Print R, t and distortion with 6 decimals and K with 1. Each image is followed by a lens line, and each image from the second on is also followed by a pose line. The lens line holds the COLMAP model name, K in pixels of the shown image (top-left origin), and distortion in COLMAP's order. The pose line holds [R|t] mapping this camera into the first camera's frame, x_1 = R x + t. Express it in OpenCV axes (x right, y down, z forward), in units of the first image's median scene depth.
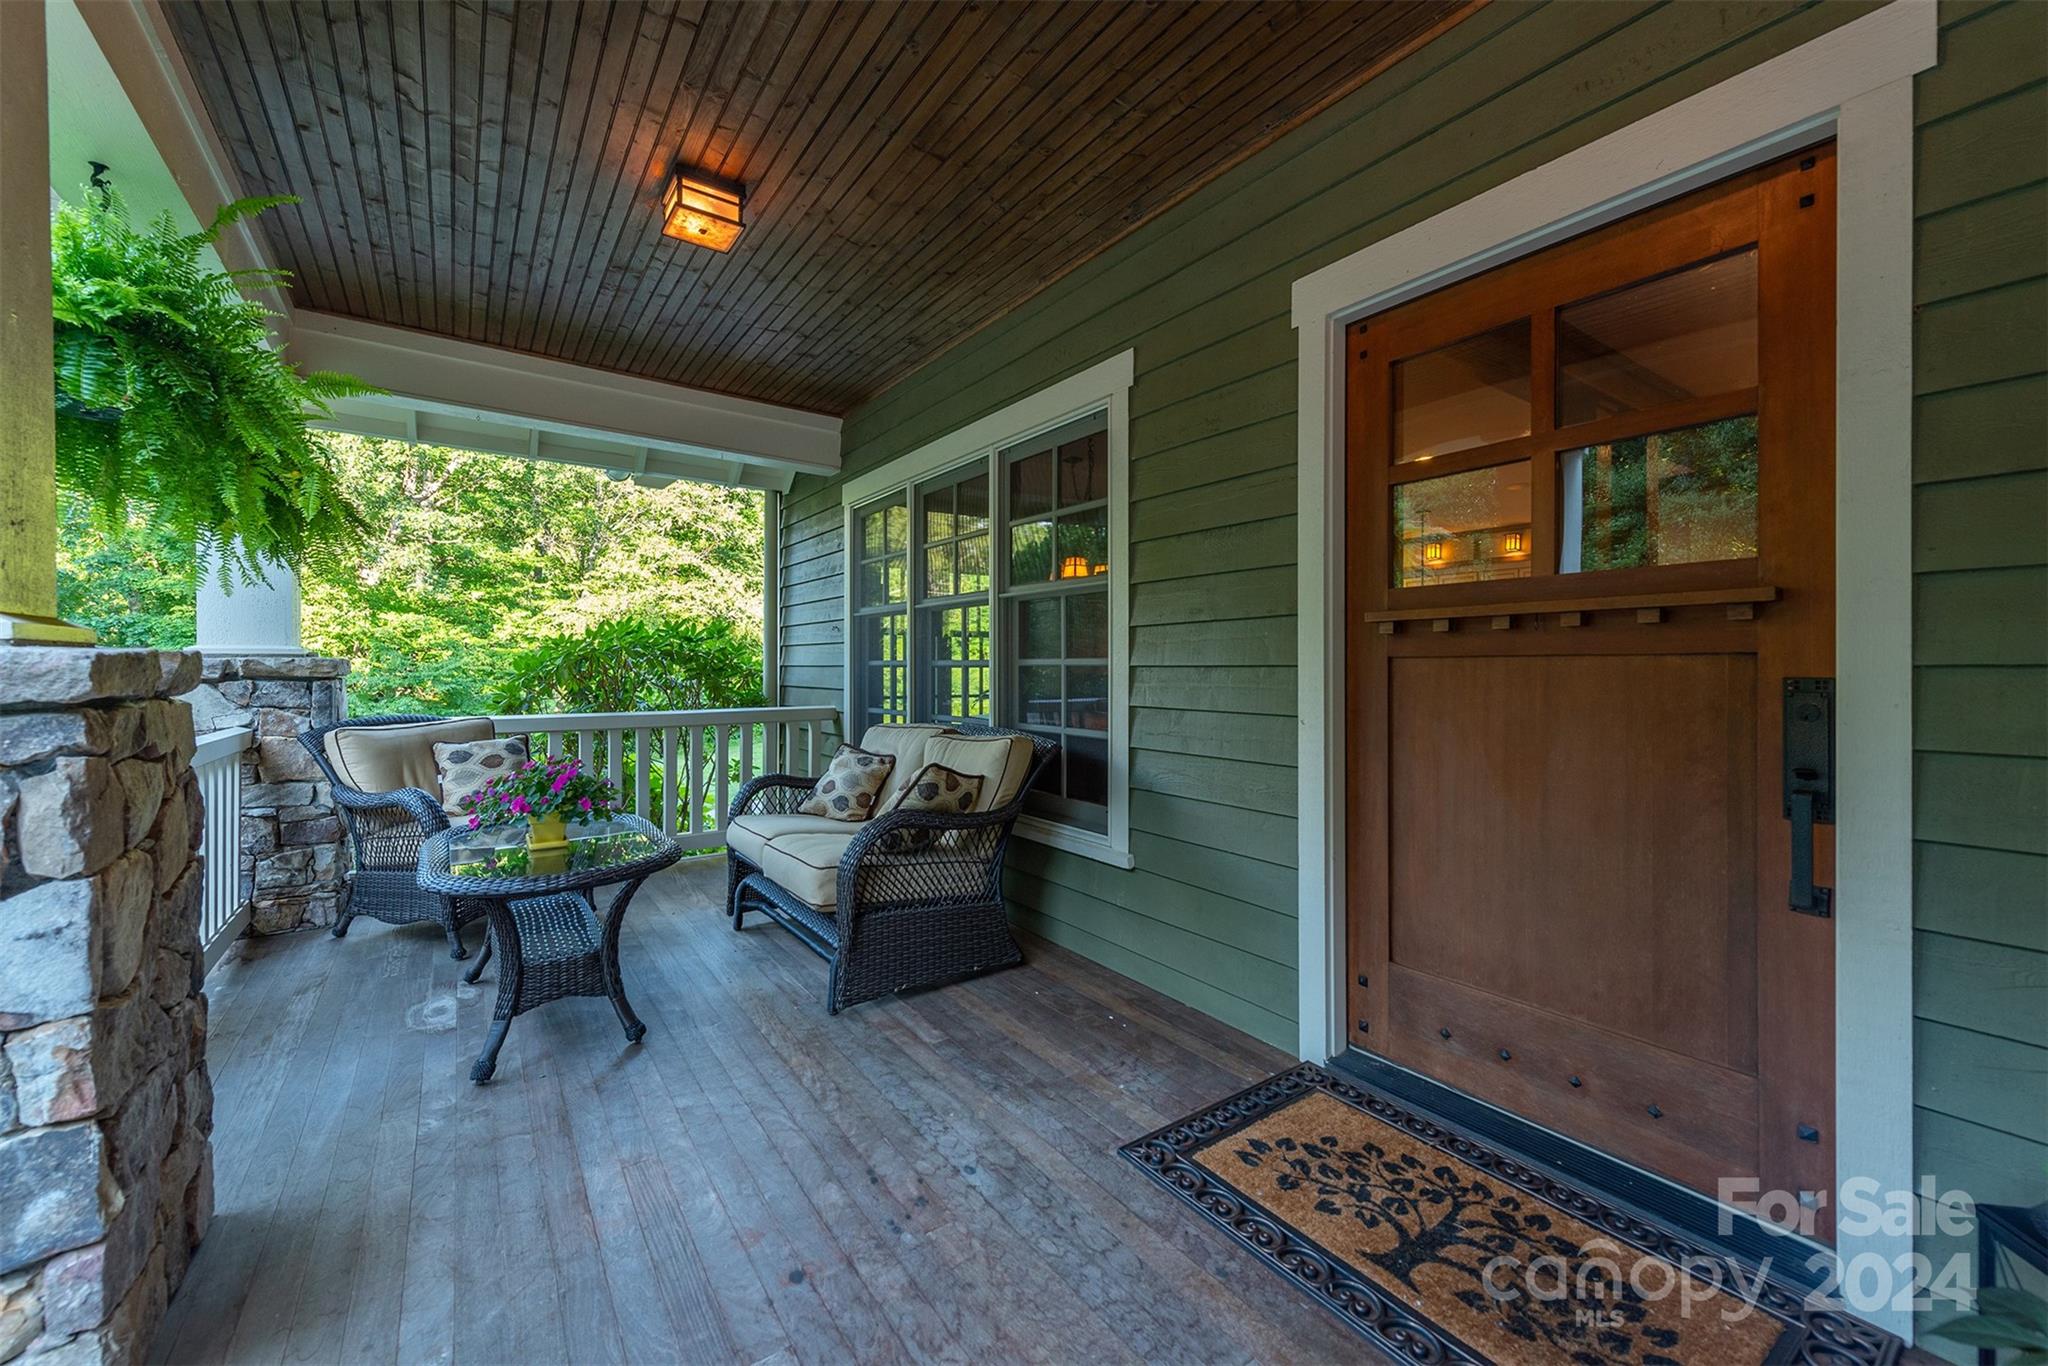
lens RADIAL K [[818.7, 0, 1027.4], [0, 818.7, 669.8], [0, 0, 1]] dist [0.006701, -0.000815]
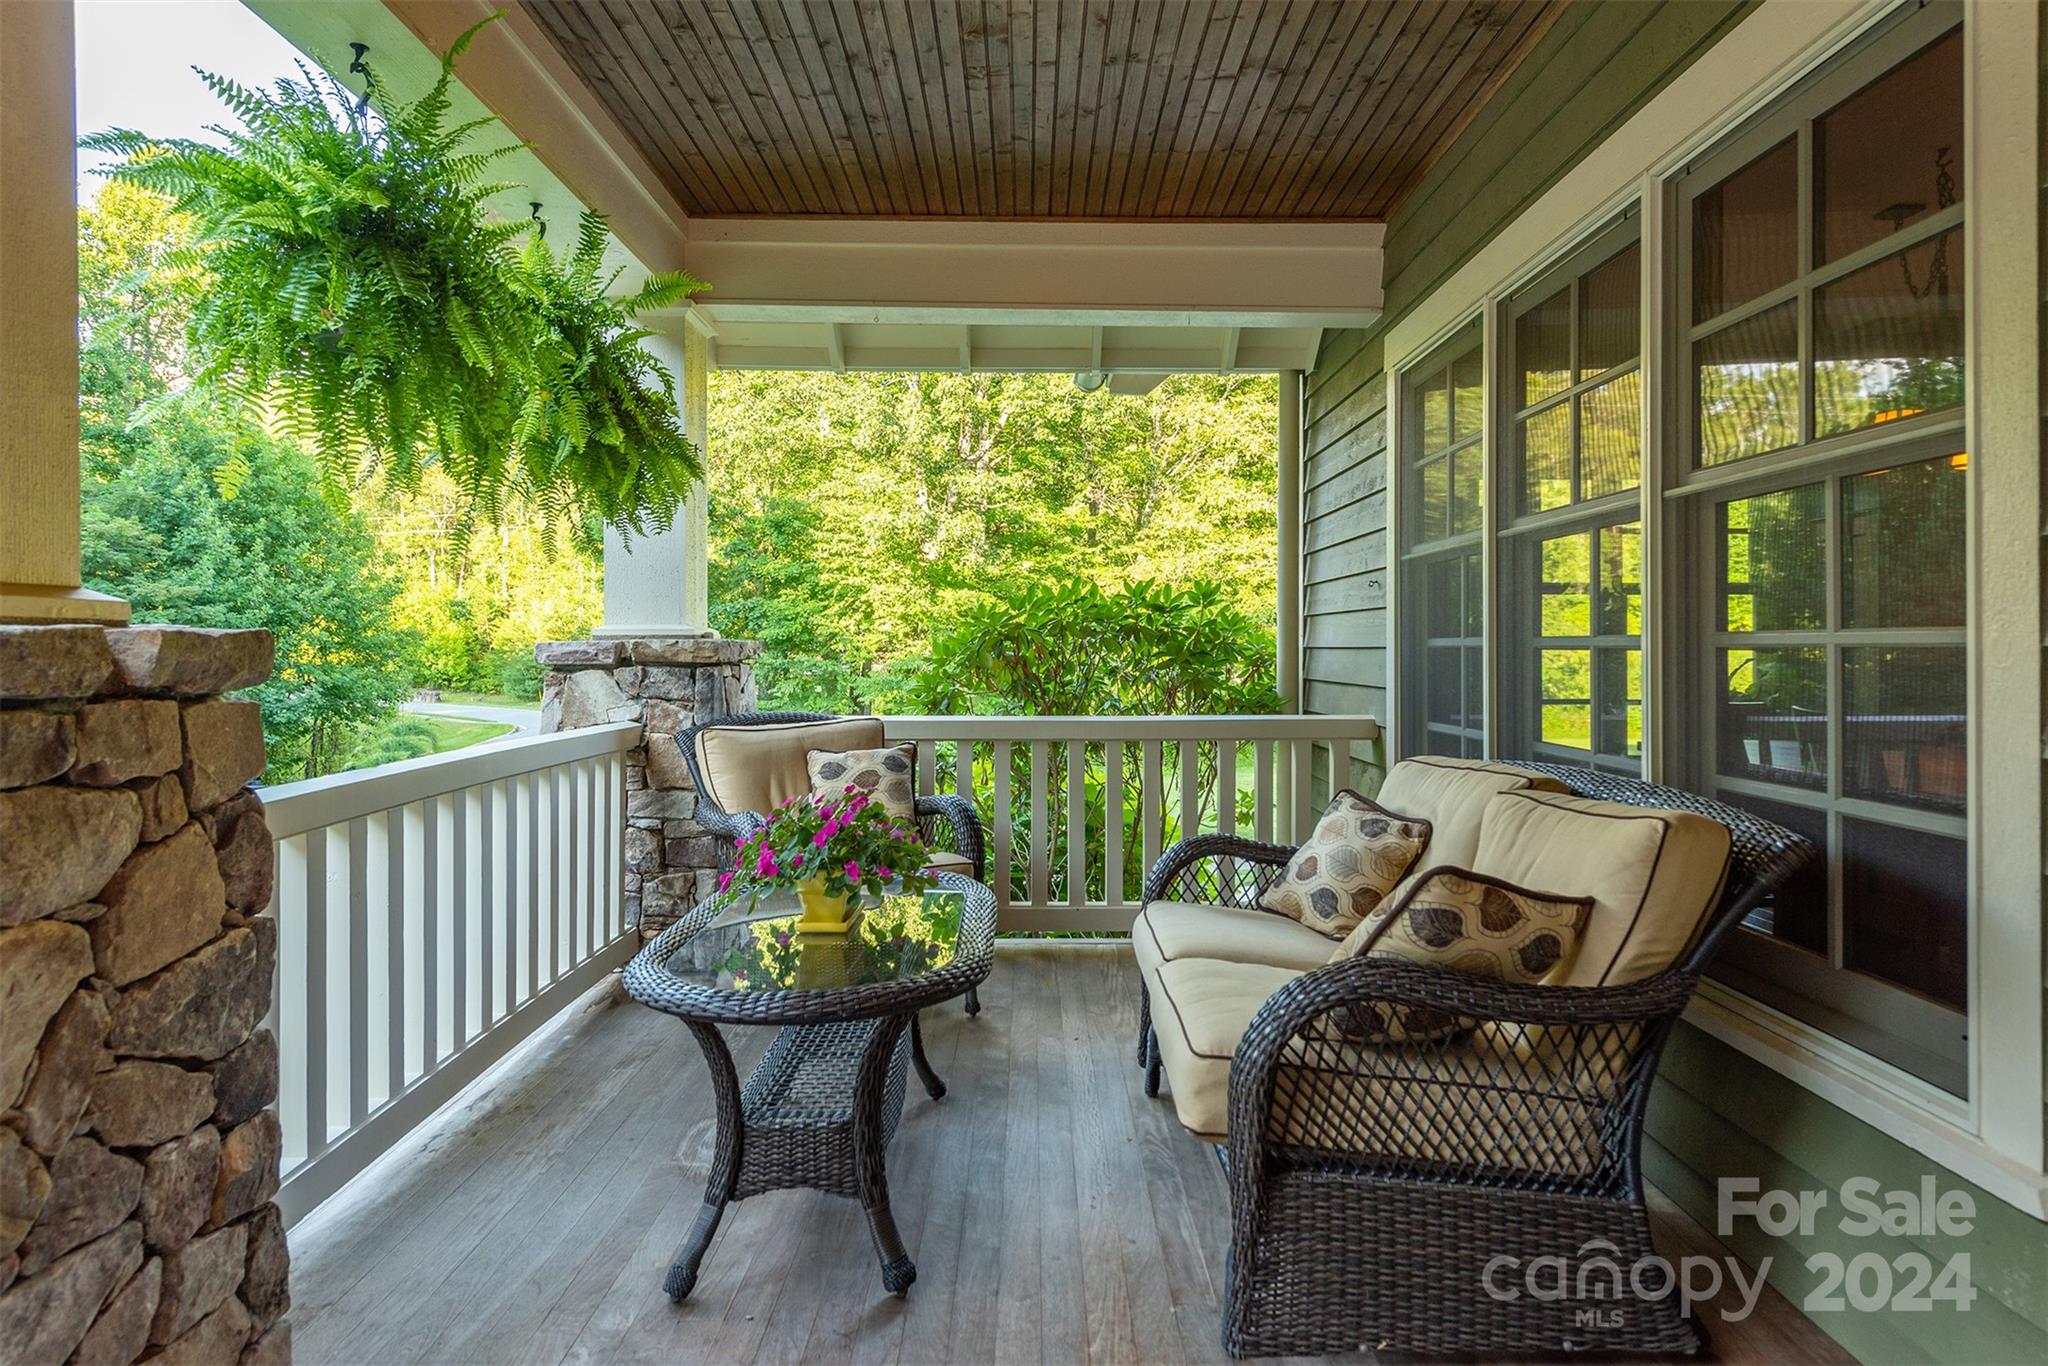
lens RADIAL K [[1139.9, 0, 996.8], [0, 1139.9, 647.2], [0, 0, 1]] dist [0.010998, -0.005062]
pose [[0.808660, -0.002167, -0.588273, 0.037560], [-0.000858, 0.999988, -0.004863, -0.001351], [0.588276, 0.004438, 0.808648, 0.247237]]
